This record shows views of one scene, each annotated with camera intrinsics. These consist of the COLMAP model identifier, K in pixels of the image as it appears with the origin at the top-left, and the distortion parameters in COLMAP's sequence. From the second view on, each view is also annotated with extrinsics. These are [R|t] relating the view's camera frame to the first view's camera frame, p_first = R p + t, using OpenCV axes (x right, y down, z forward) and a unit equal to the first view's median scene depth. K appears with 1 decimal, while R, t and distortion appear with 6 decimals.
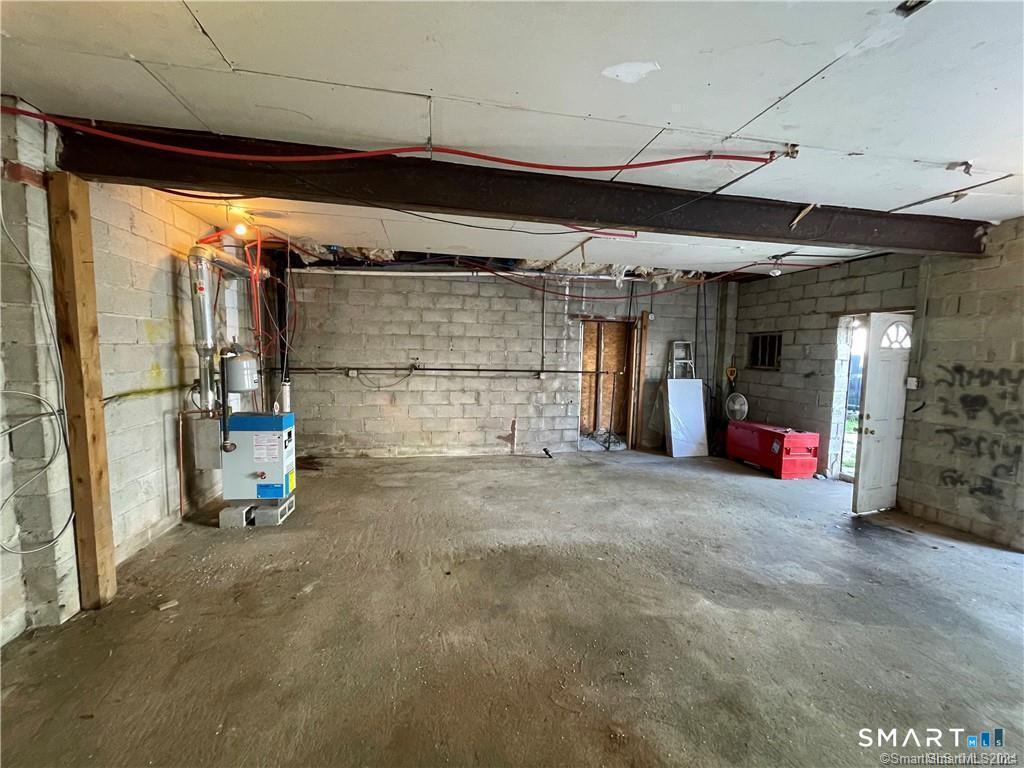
lens RADIAL K [[413.7, 0, 513.1], [0, 413.7, 383.6], [0, 0, 1]] dist [-0.001667, -0.000216]
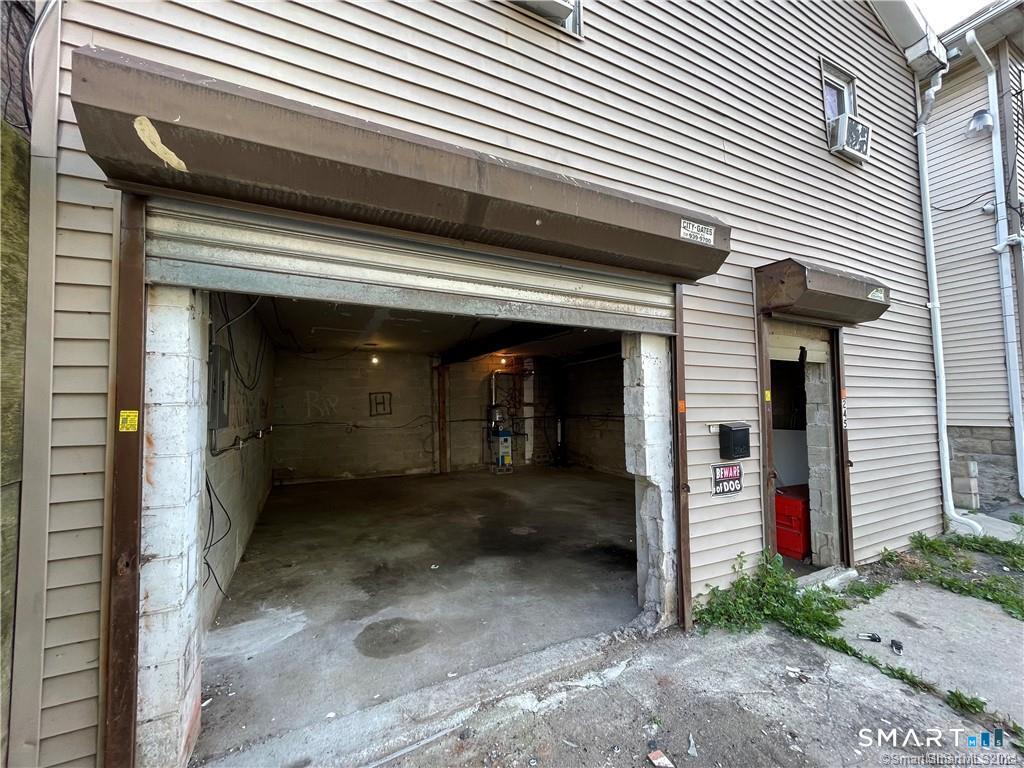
lens RADIAL K [[413.7, 0, 513.1], [0, 413.7, 383.6], [0, 0, 1]] dist [-0.001667, -0.000216]
pose [[0.257732, -0.071431, -0.963572, 1.313203], [-0.061107, 0.994062, -0.090035, 0.006262], [0.964282, 0.082086, 0.251837, 0.270036]]
